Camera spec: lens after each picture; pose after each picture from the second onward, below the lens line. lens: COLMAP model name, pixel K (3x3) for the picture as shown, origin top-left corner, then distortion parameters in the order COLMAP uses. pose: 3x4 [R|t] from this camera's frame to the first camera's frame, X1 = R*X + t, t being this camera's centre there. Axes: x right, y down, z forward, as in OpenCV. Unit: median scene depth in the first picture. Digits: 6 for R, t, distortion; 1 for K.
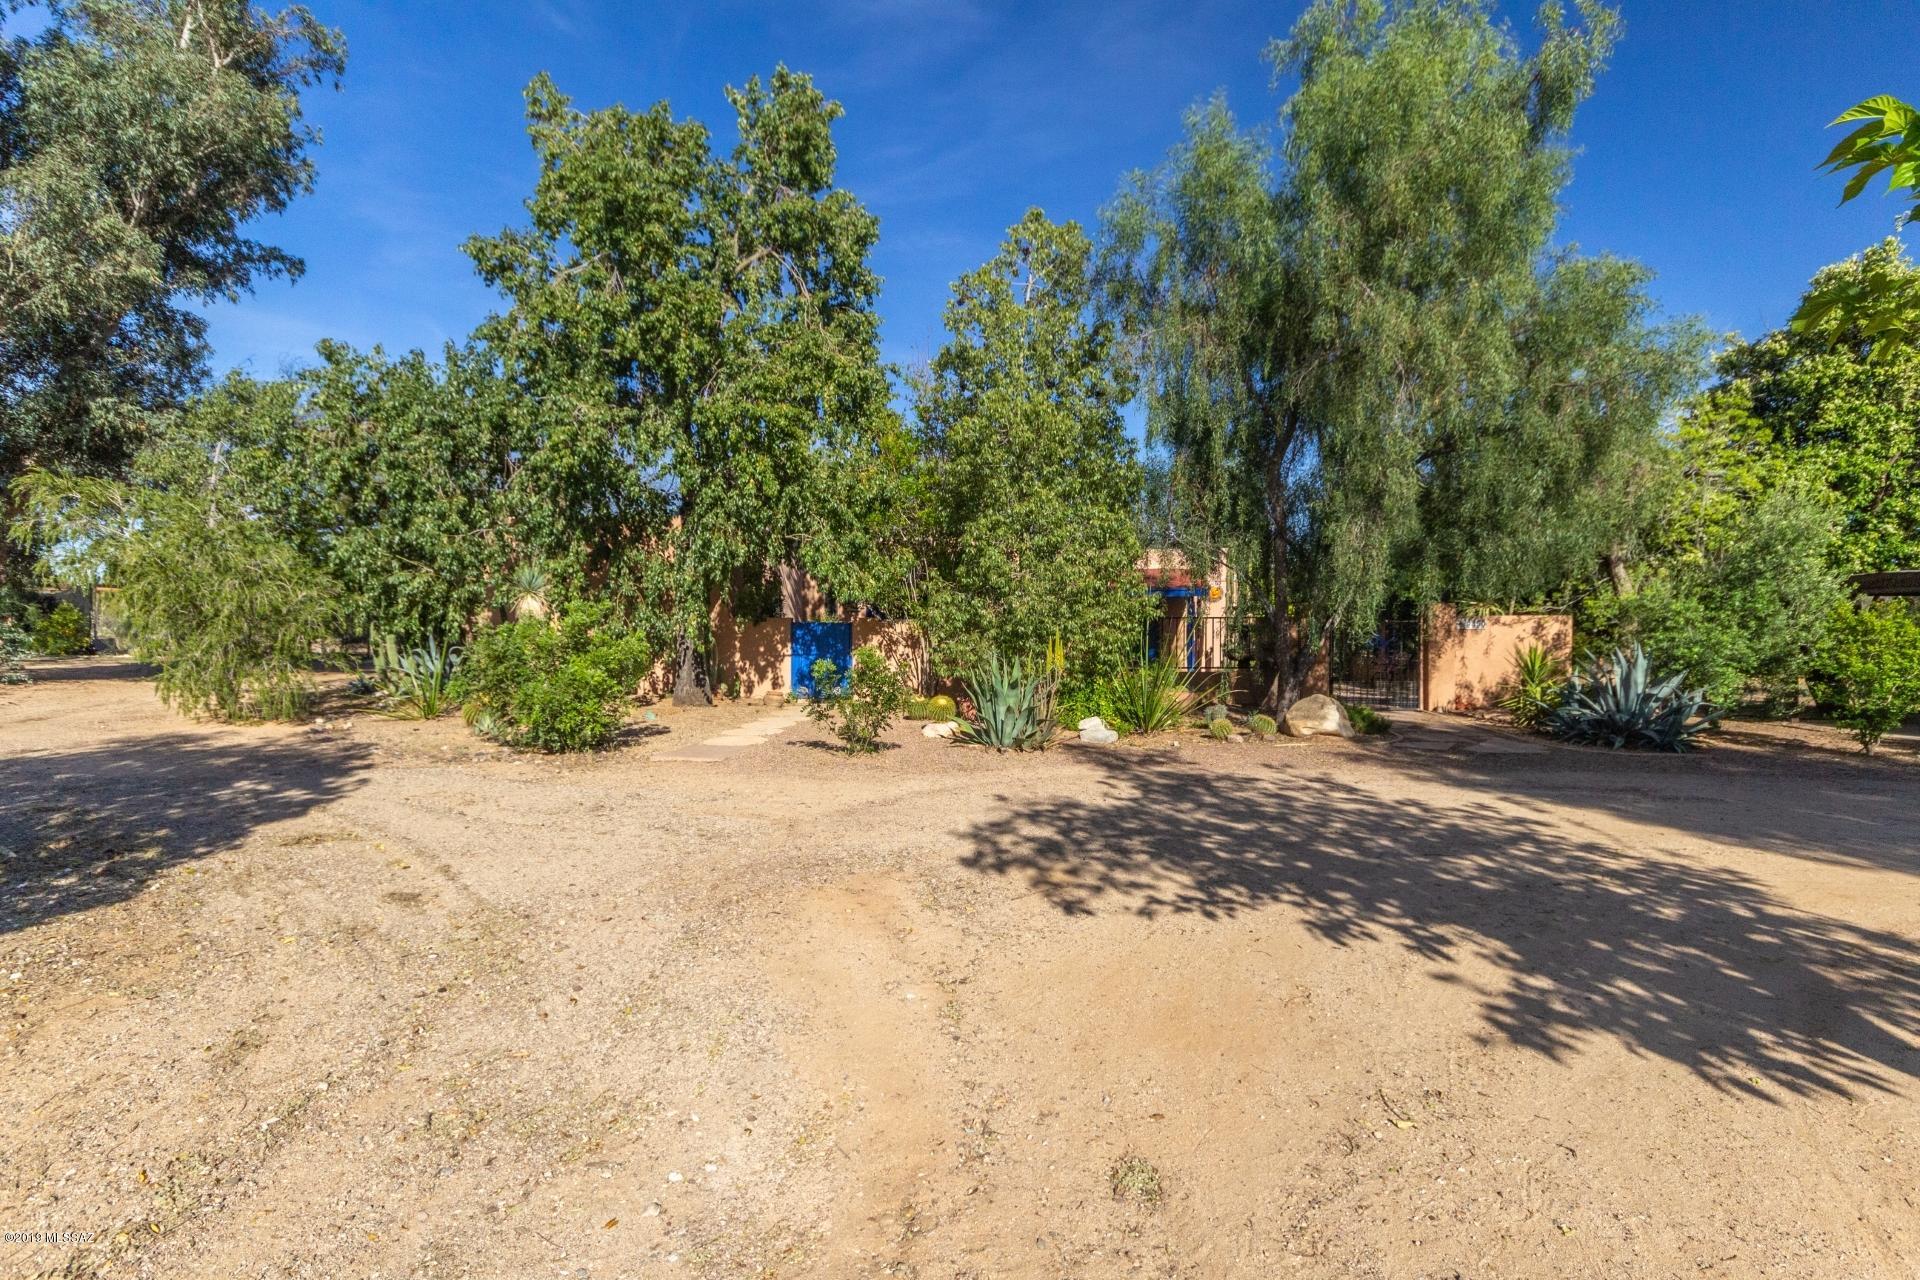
lens RADIAL K [[1083.5, 0, 961.0], [0, 1083.5, 637.6], [0, 0, 1]] dist [-0.005130, -0.001323]
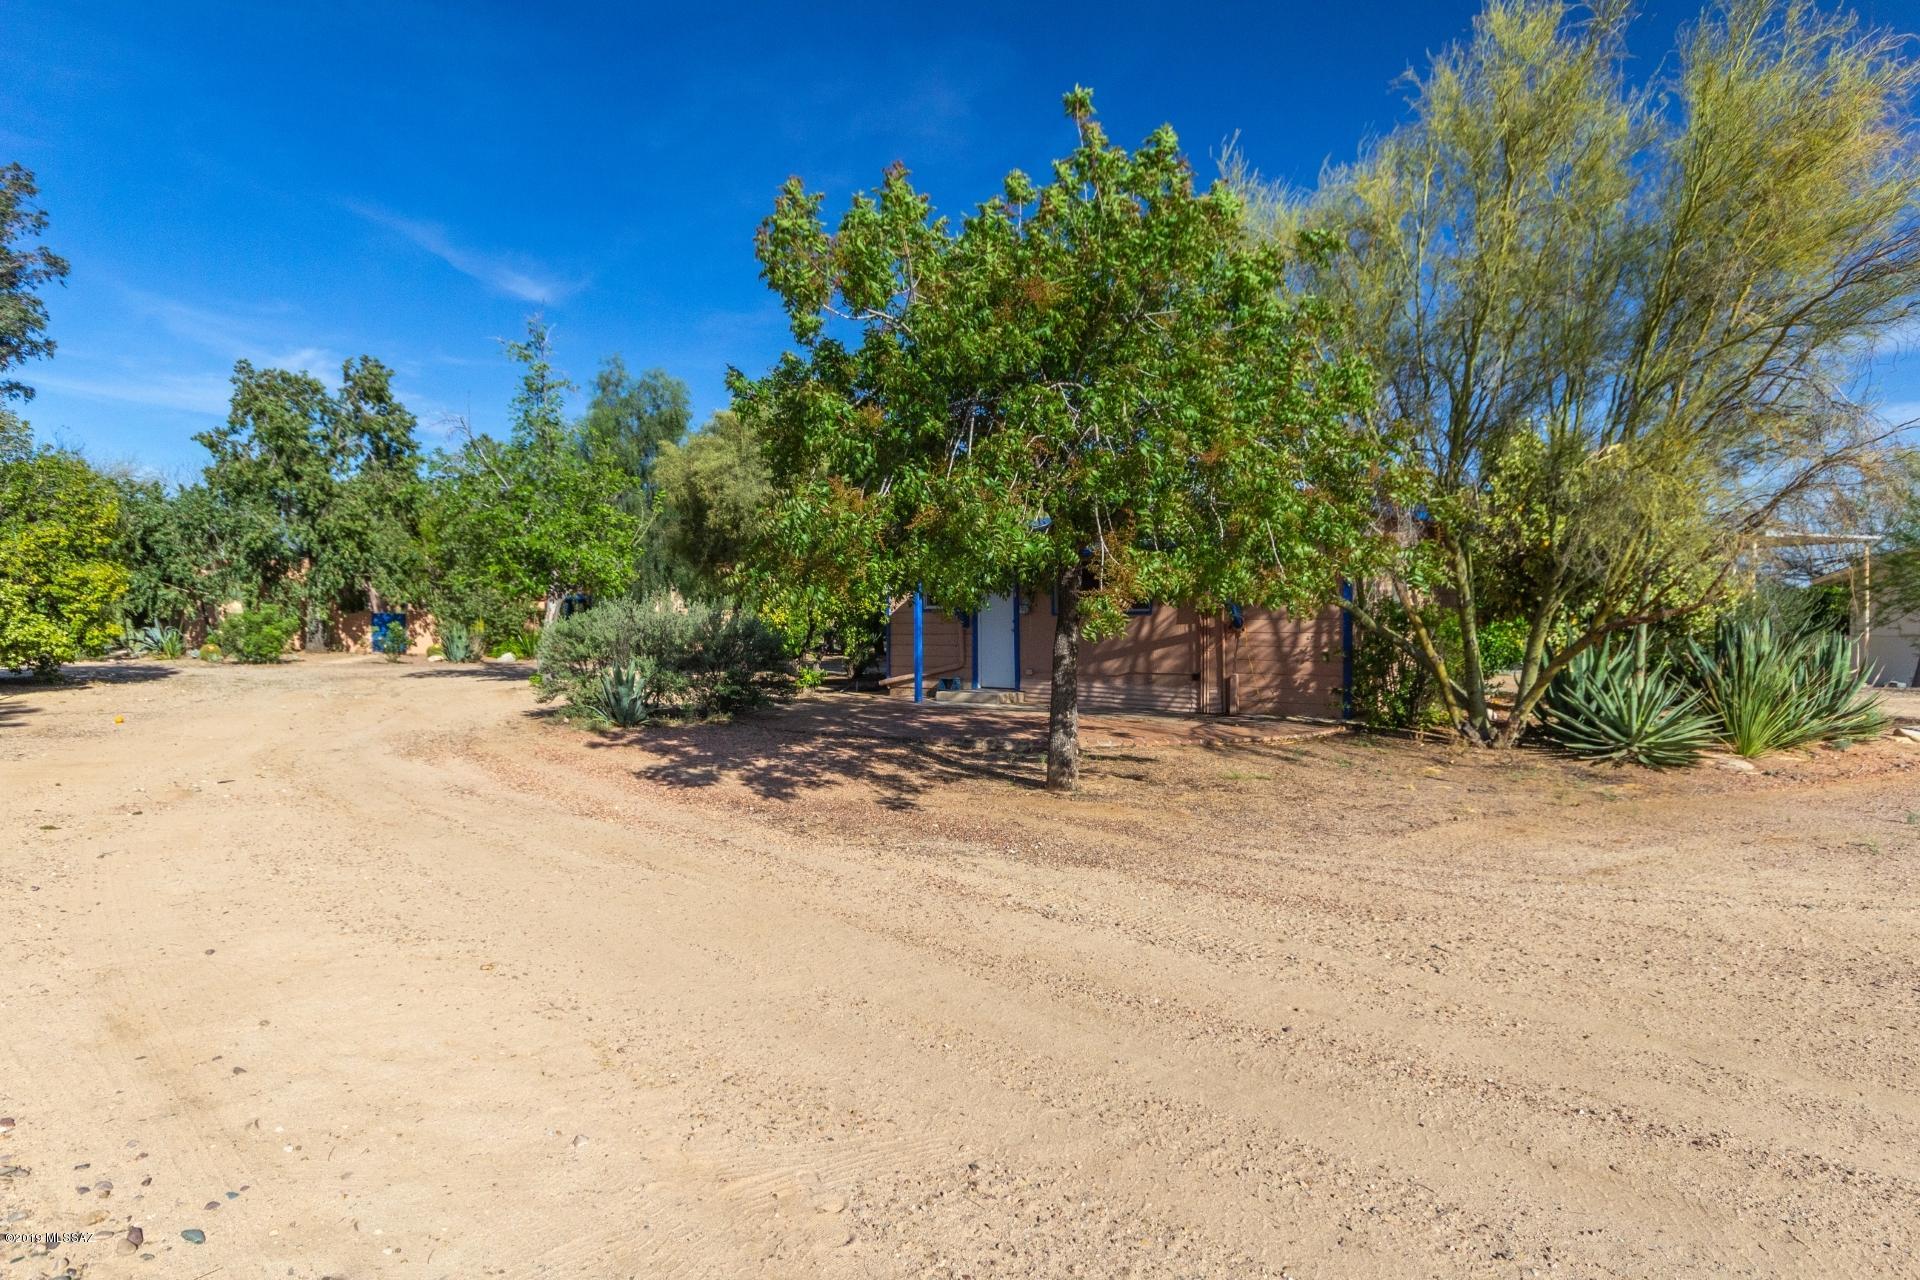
lens RADIAL K [[1083.5, 0, 958.0], [0, 1083.5, 638.2], [0, 0, 1]] dist [-0.005130, -0.001323]
pose [[0.953374, -0.008457, 0.301674, 0.326266], [0.007697, 0.999963, 0.003709, 0.037285], [-0.301695, -0.001215, 0.953404, -1.469763]]
